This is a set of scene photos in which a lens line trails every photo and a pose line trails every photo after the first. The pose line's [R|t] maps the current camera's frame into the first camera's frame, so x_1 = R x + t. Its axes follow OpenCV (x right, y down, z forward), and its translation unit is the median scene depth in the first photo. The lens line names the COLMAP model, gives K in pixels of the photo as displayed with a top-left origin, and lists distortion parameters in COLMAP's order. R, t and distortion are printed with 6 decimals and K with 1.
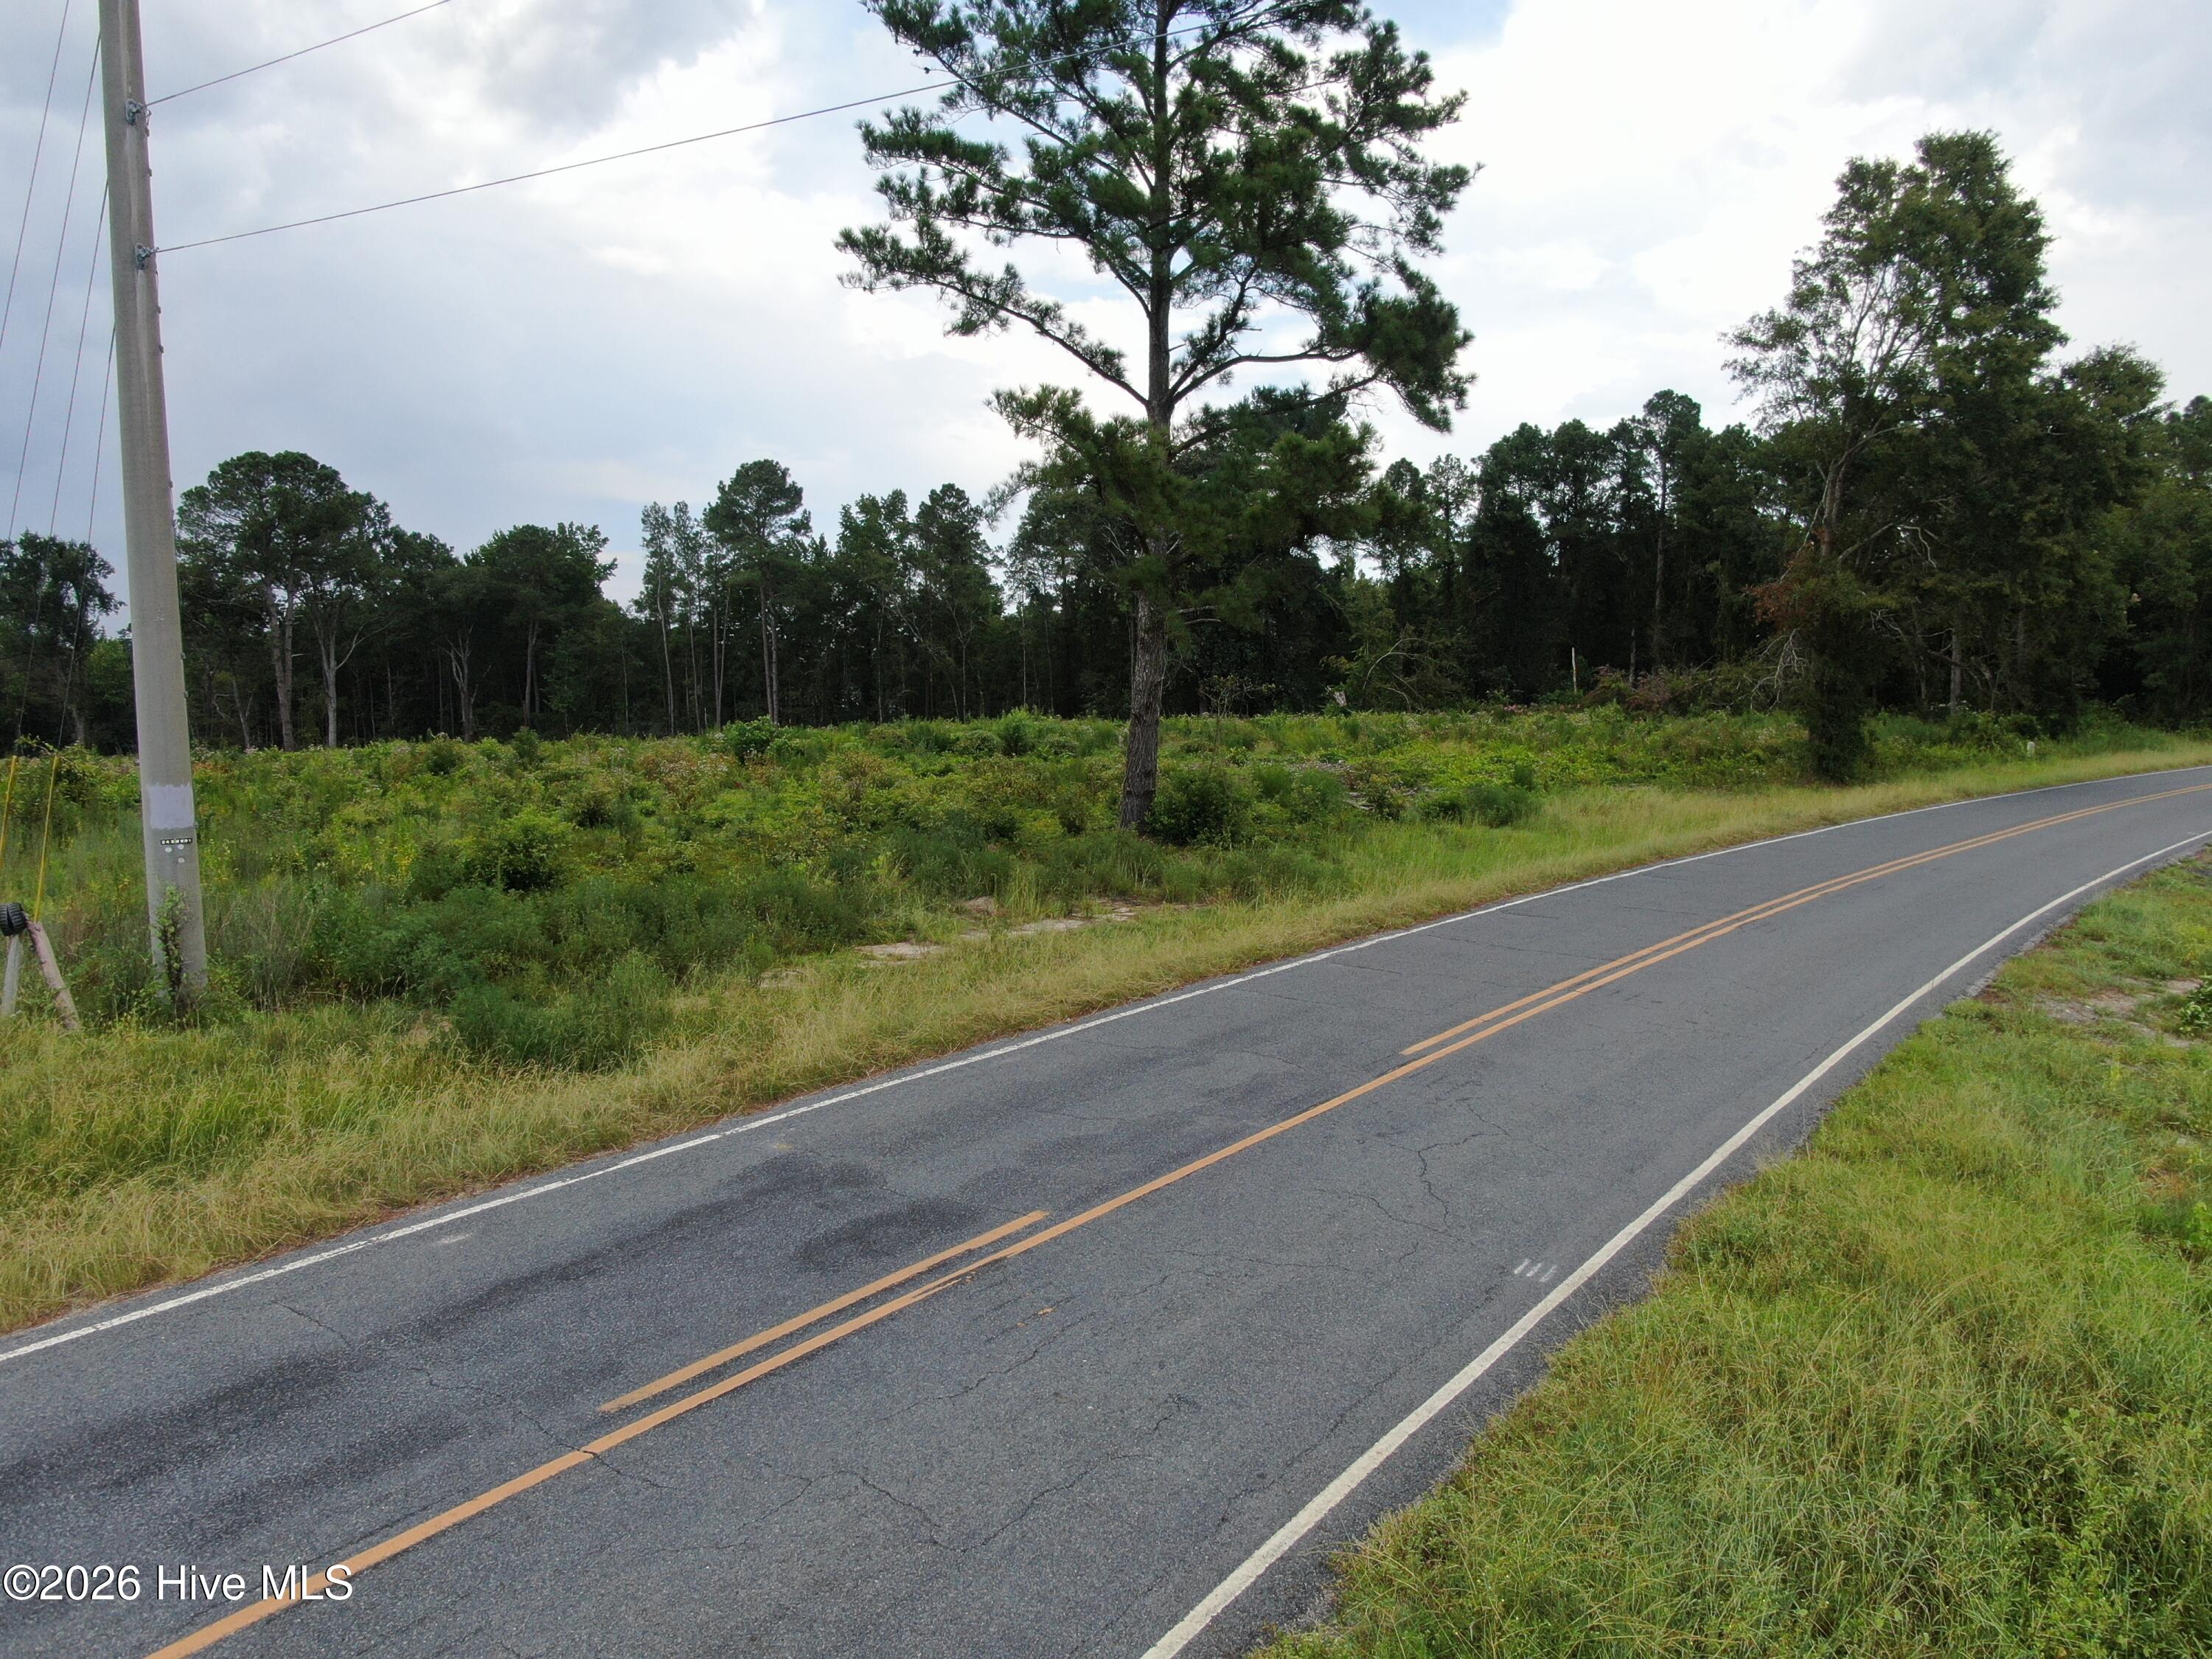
lens RADIAL K [[1605.2, 0, 1105.6], [0, 1605.2, 830.9], [0, 0, 1]] dist [-0.021985, 0.016342]
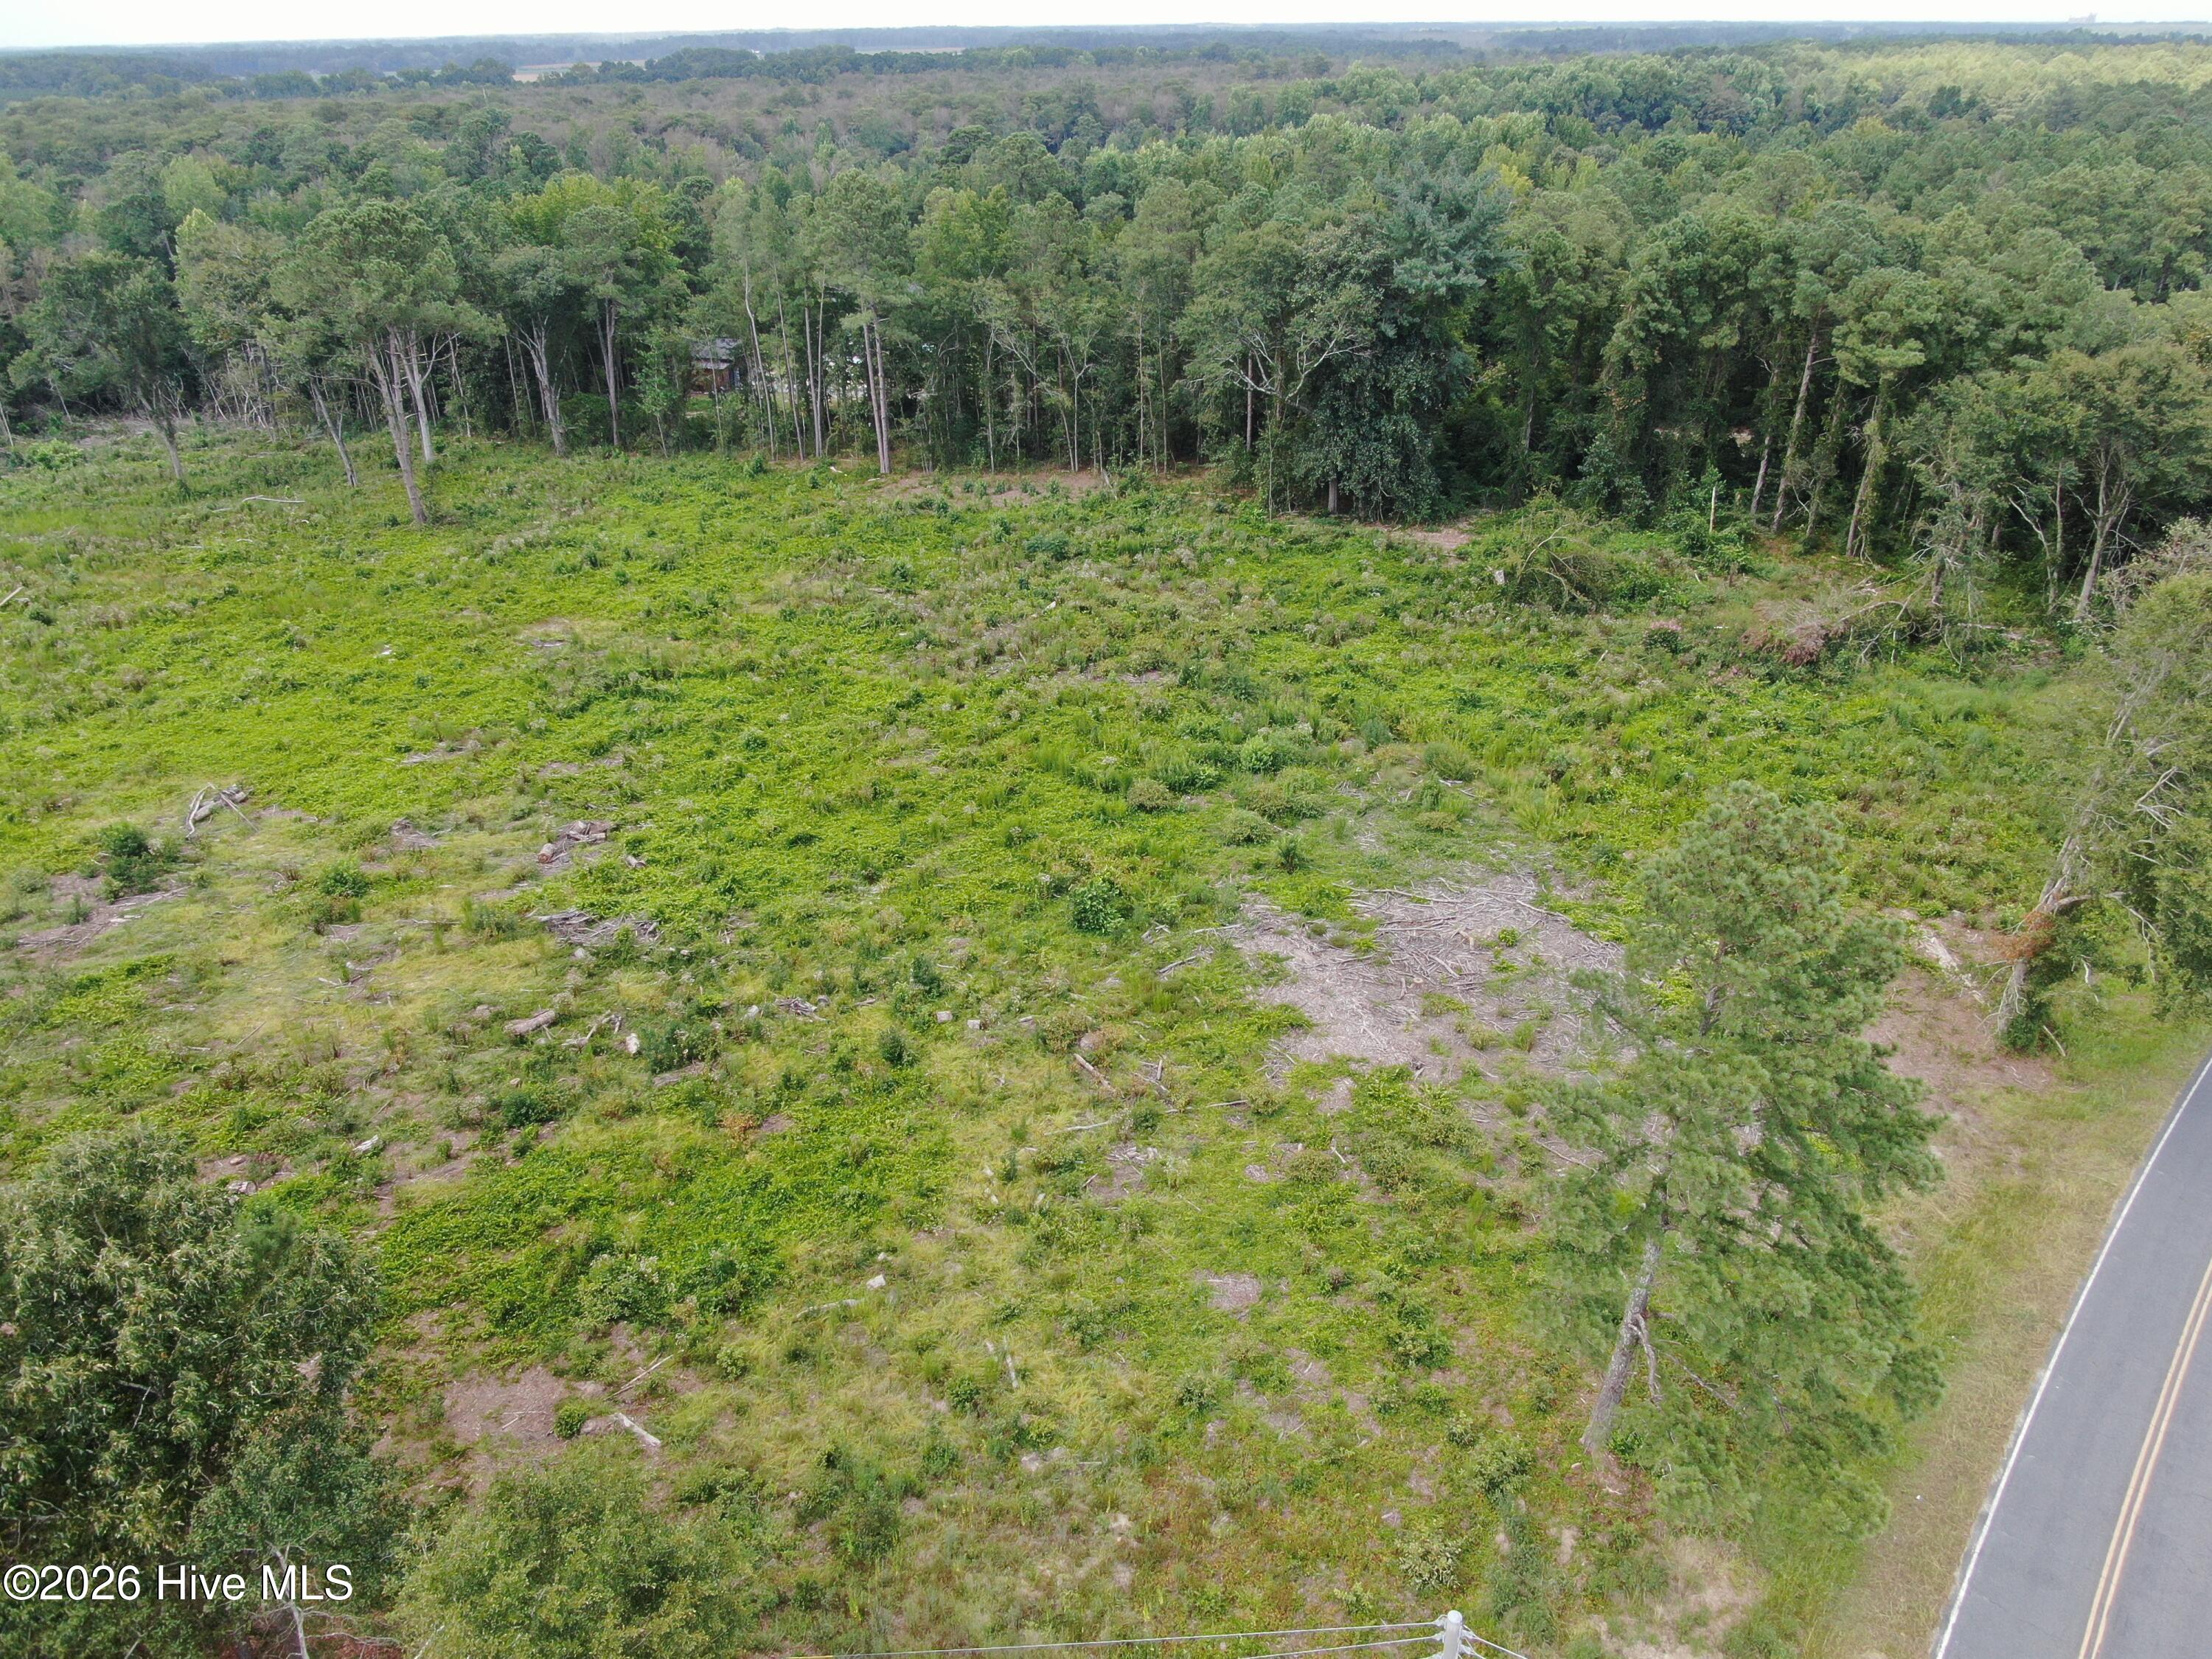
lens RADIAL K [[1605.2, 0, 1110.9], [0, 1605.2, 847.2], [0, 0, 1]] dist [-0.021985, 0.016342]
pose [[0.999604, -0.017415, 0.022119, -0.339893], [0.007577, 0.923136, 0.384399, -0.818687], [-0.027113, -0.384079, 0.922902, -0.080439]]
